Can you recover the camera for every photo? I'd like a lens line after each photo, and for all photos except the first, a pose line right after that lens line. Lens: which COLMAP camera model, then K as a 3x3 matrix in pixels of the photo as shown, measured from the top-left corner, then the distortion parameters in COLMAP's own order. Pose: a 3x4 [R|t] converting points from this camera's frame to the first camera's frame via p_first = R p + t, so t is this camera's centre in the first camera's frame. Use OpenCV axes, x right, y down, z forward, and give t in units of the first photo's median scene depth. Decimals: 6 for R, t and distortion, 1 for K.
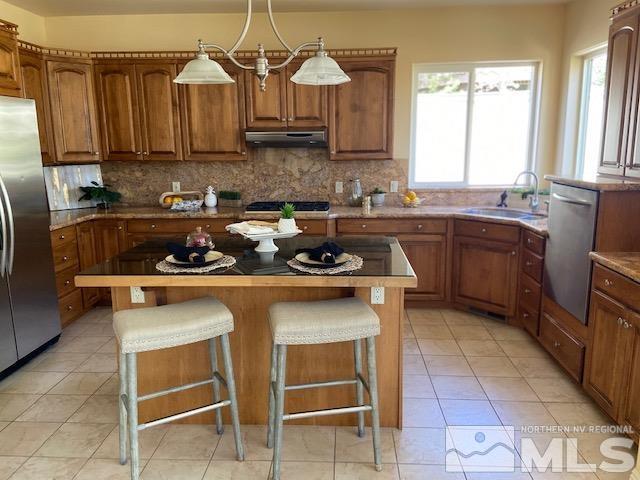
lens RADIAL K [[479.2, 0, 318.1], [0, 479.2, 237.2], [0, 0, 1]] dist [0.147360, -0.172629]
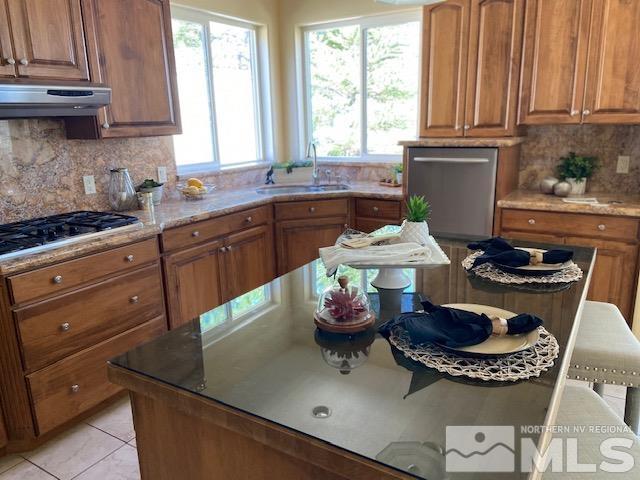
lens RADIAL K [[479.2, 0, 318.1], [0, 479.2, 237.2], [0, 0, 1]] dist [0.147360, -0.172629]
pose [[0.478067, -0.217075, 0.851076, -0.386463], [0.189009, 0.971702, 0.141671, -0.078543], [-0.857746, 0.093132, 0.505568, 0.481079]]
